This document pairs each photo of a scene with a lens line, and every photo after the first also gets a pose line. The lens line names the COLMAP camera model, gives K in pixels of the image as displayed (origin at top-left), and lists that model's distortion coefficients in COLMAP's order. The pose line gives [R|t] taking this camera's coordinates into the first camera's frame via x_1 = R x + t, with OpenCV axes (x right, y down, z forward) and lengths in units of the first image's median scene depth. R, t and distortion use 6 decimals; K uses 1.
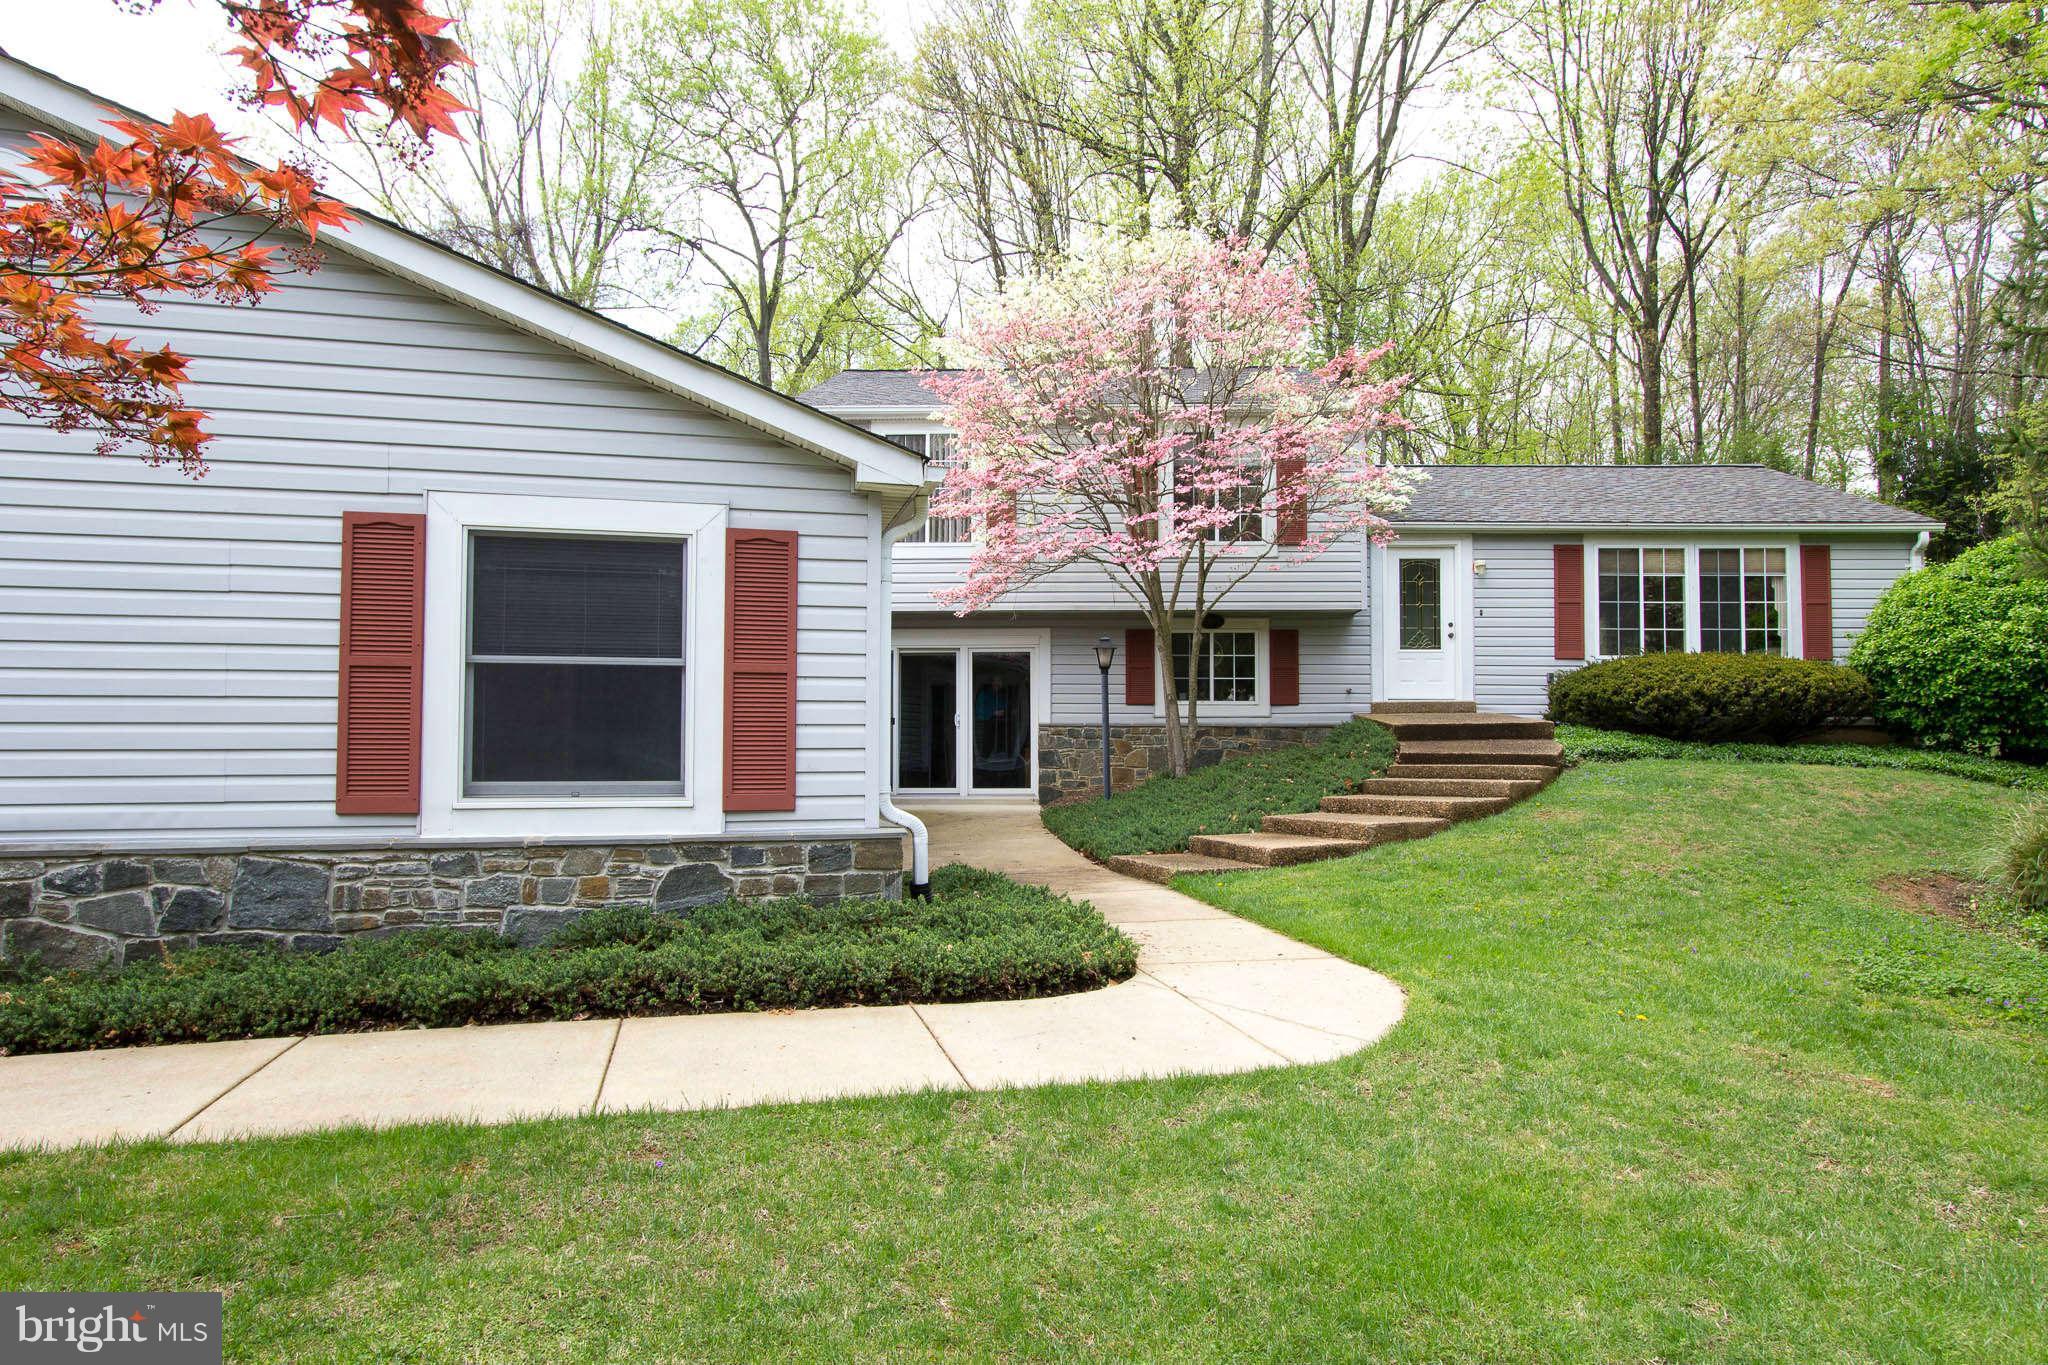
lens RADIAL K [[1120.5, 0, 1024.4], [0, 1120.5, 558.1], [0, 0, 1]] dist [-0.006501, 0.000066]
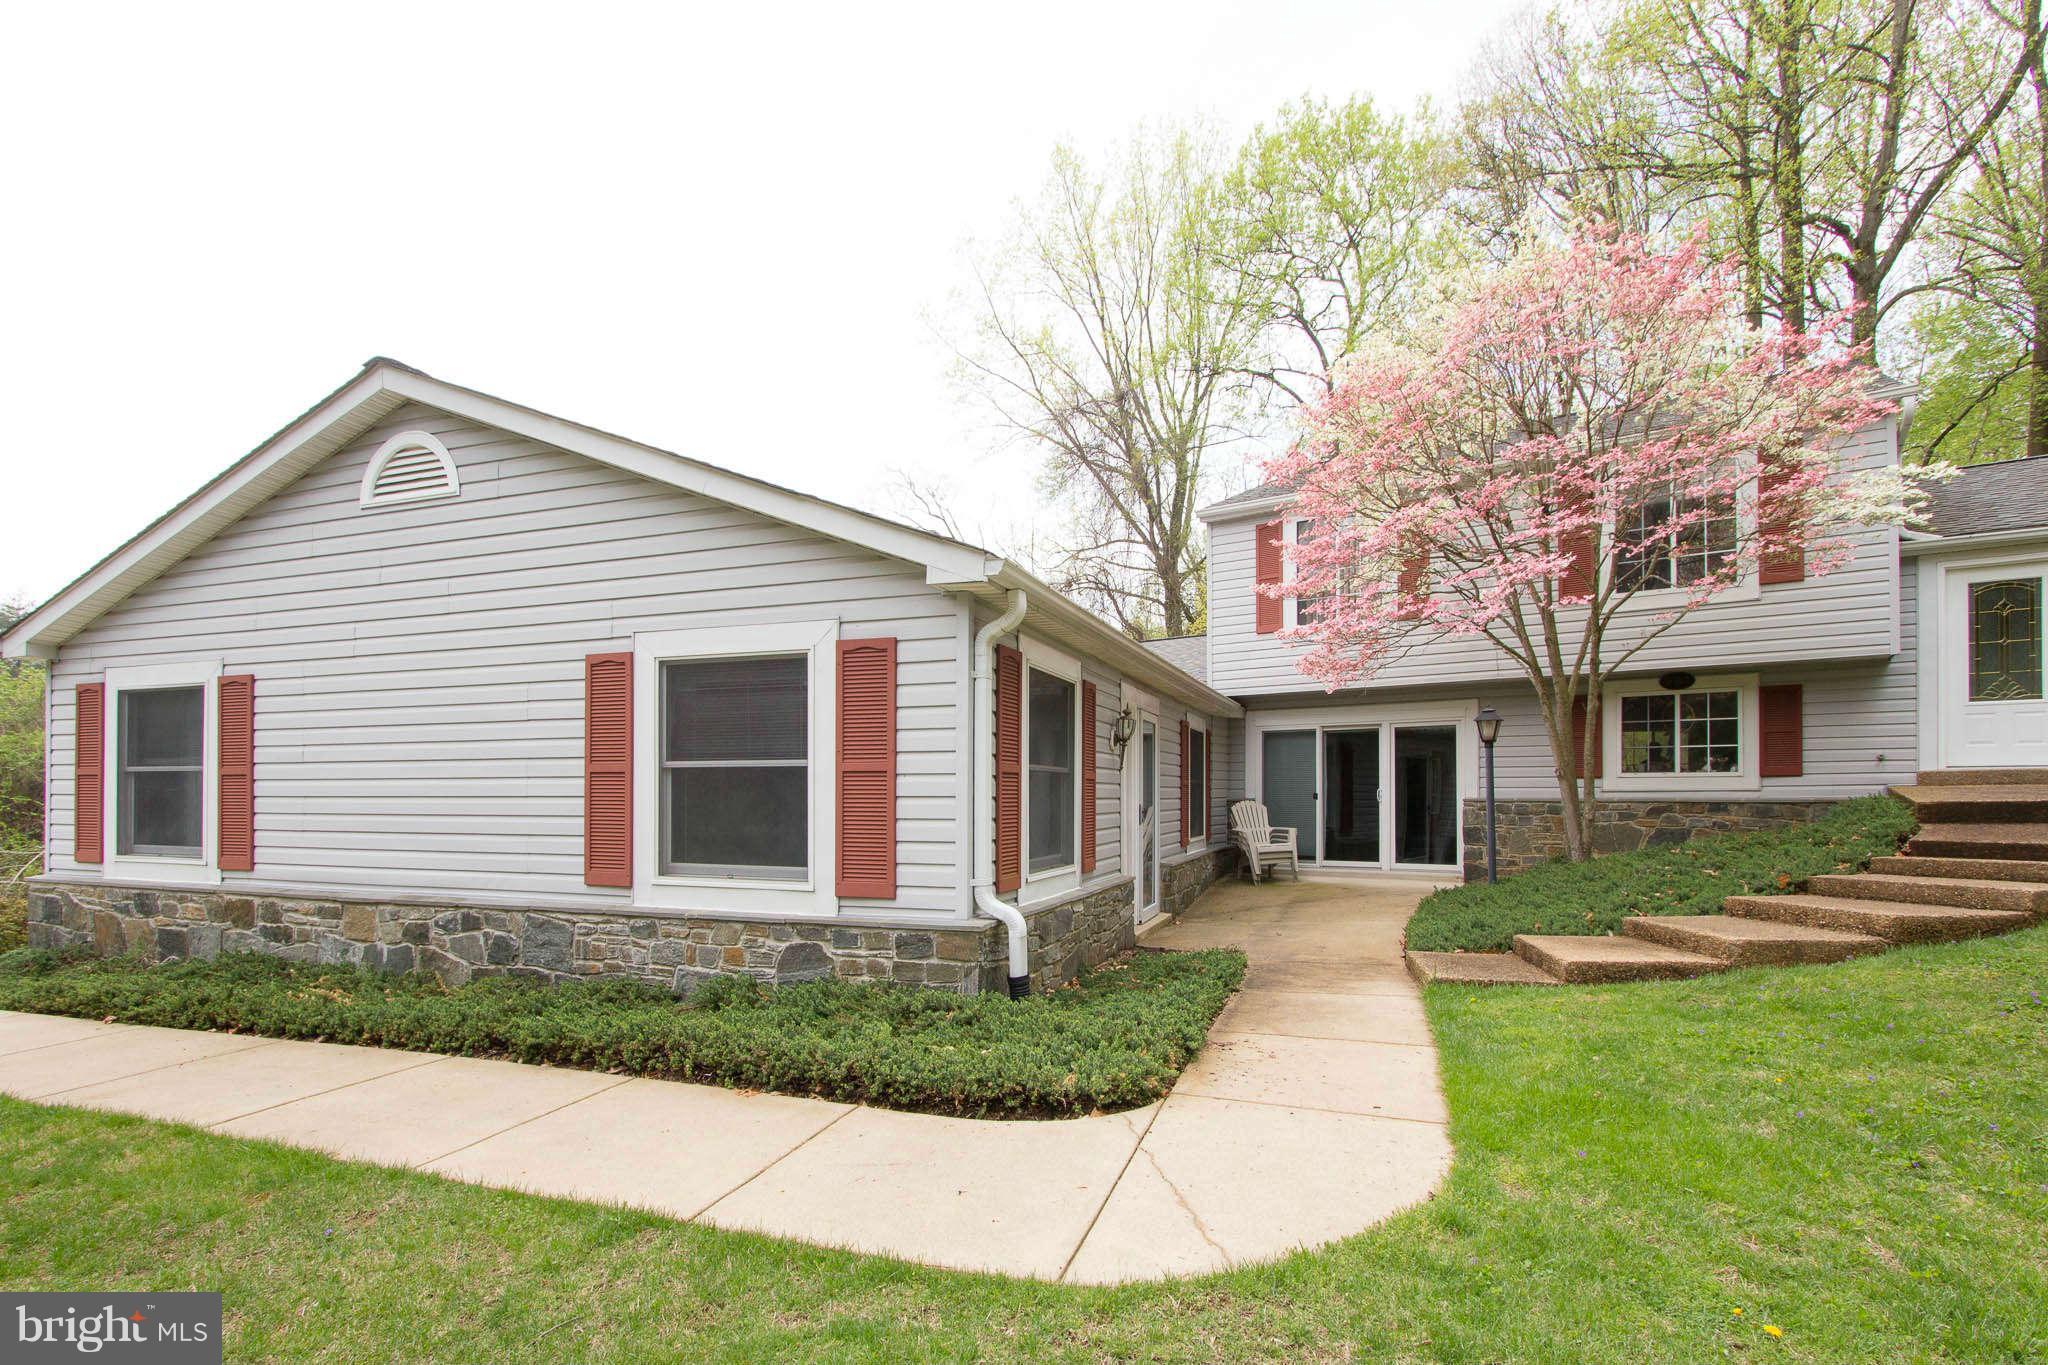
lens RADIAL K [[970.5, 0, 1030.3], [0, 970.5, 701.1], [0, 0, 1]] dist [-0.013324, 0.000255]
pose [[0.843954, -0.052501, -0.533841, 0.419192], [0.082849, 0.996015, 0.033023, 0.017550], [0.529980, -0.072098, 0.844940, 0.305322]]
